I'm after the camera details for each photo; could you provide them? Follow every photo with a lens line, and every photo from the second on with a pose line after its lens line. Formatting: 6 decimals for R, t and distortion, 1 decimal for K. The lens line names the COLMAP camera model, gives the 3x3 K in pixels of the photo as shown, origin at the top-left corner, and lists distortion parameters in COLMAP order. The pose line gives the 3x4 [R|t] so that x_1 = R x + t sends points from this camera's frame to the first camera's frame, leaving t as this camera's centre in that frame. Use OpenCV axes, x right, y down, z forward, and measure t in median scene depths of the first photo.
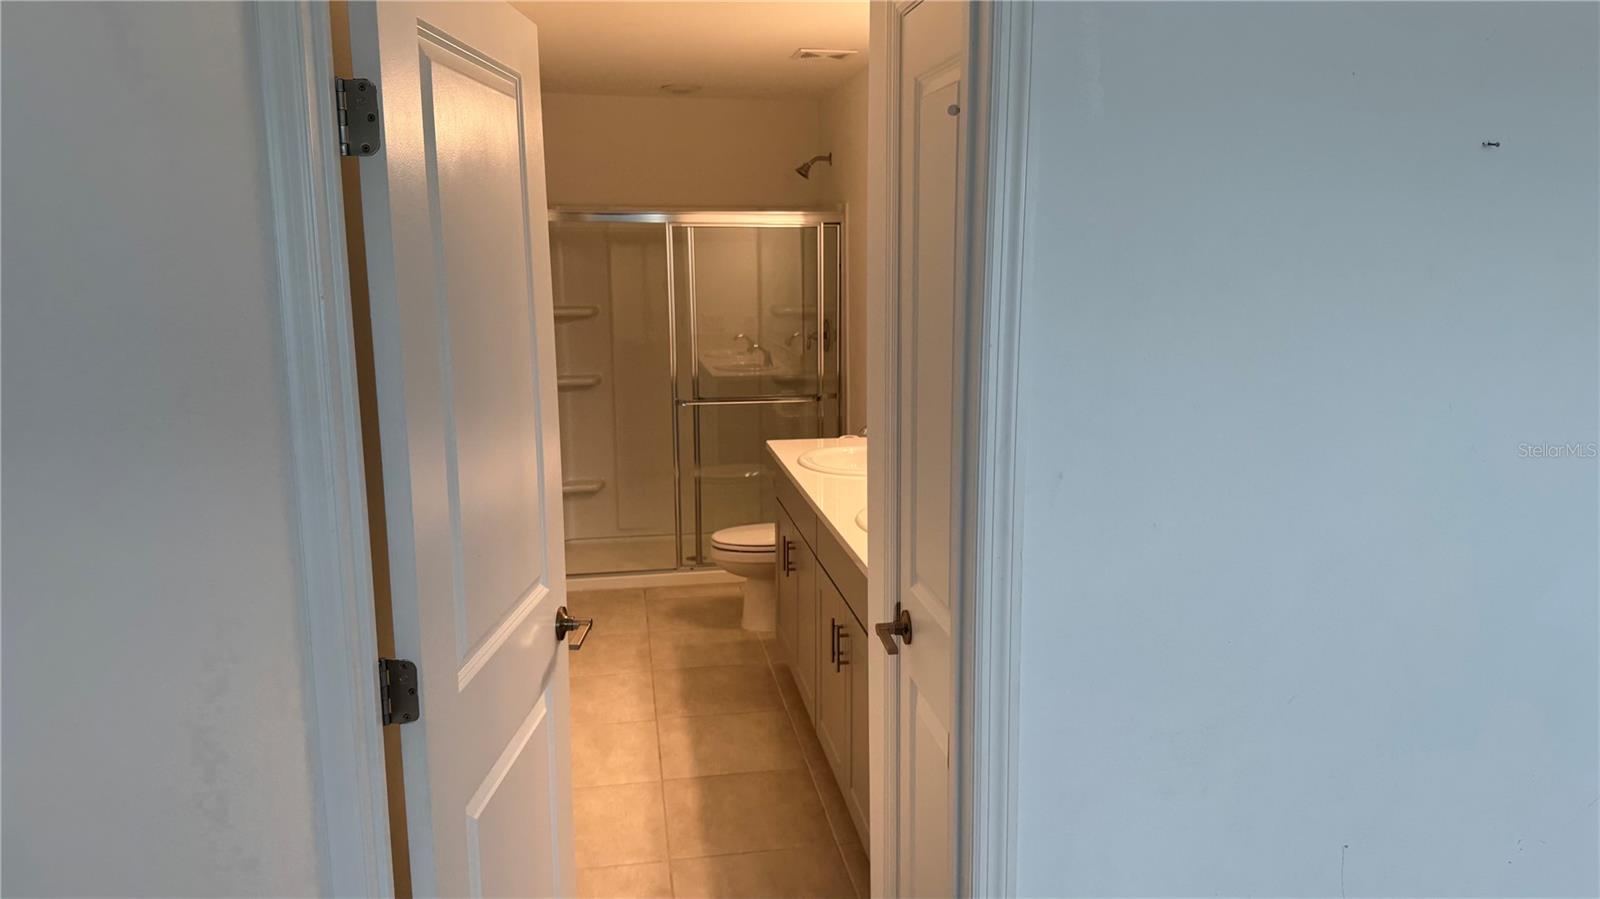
lens RADIAL K [[1112.4, 0, 803.1], [0, 1112.4, 460.3], [0, 0, 1]] dist [0.066263, -0.075419]
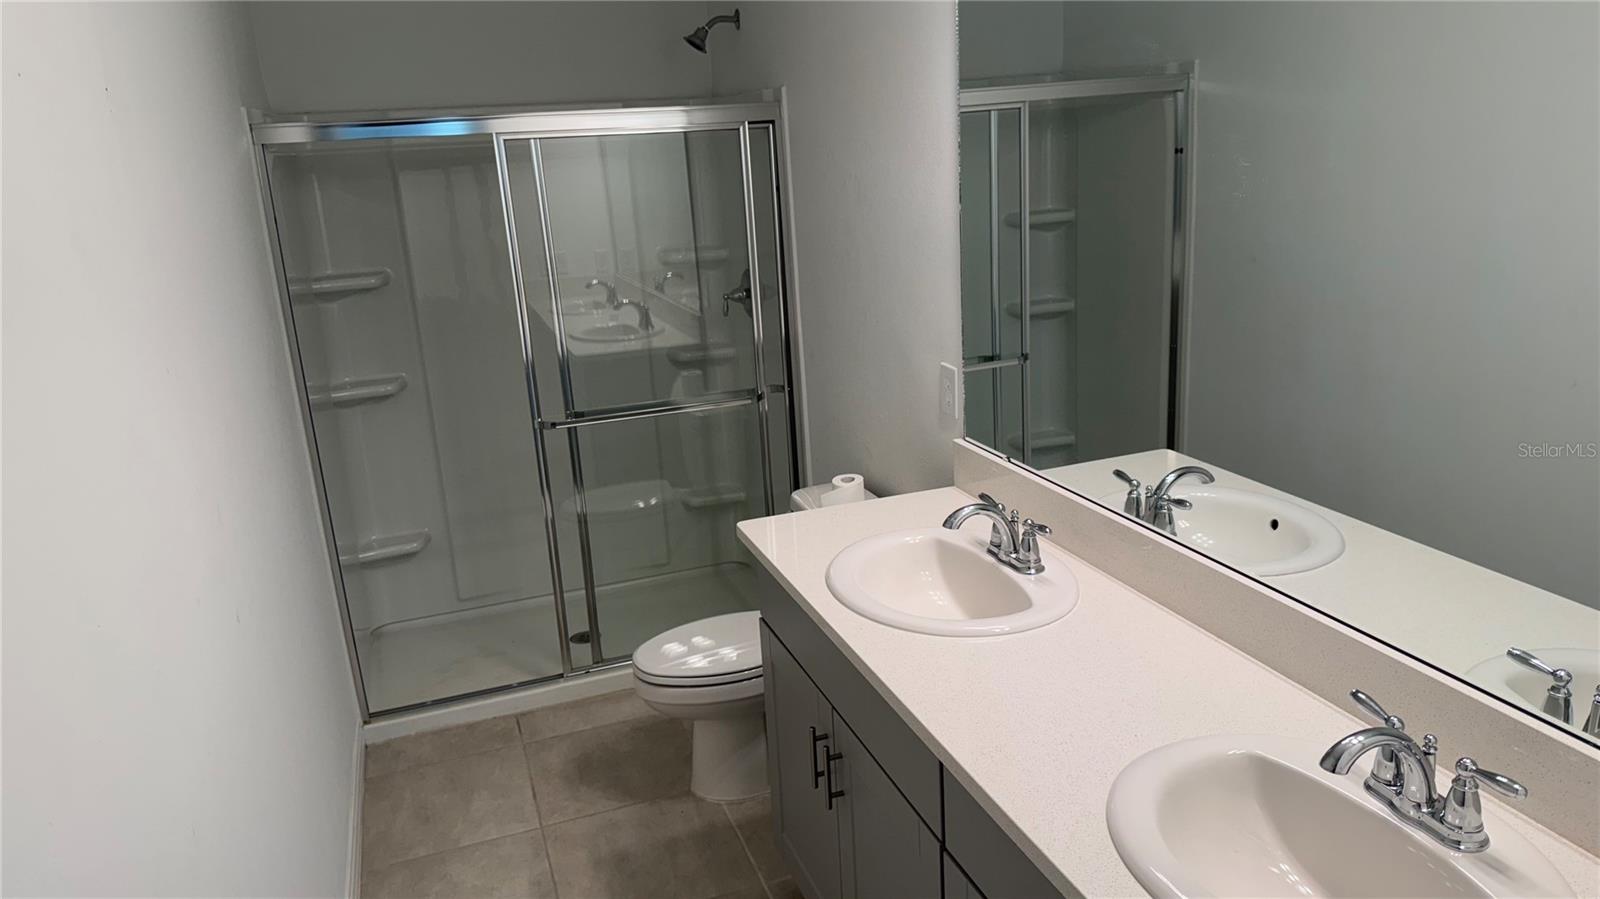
lens RADIAL K [[1112.4, 0, 803.1], [0, 1112.4, 460.3], [0, 0, 1]] dist [0.066263, -0.075419]
pose [[0.983106, -0.096269, 0.155677, -0.066077], [0.082659, 0.992353, 0.091670, -0.076016], [-0.163312, -0.077253, 0.983545, 0.349066]]
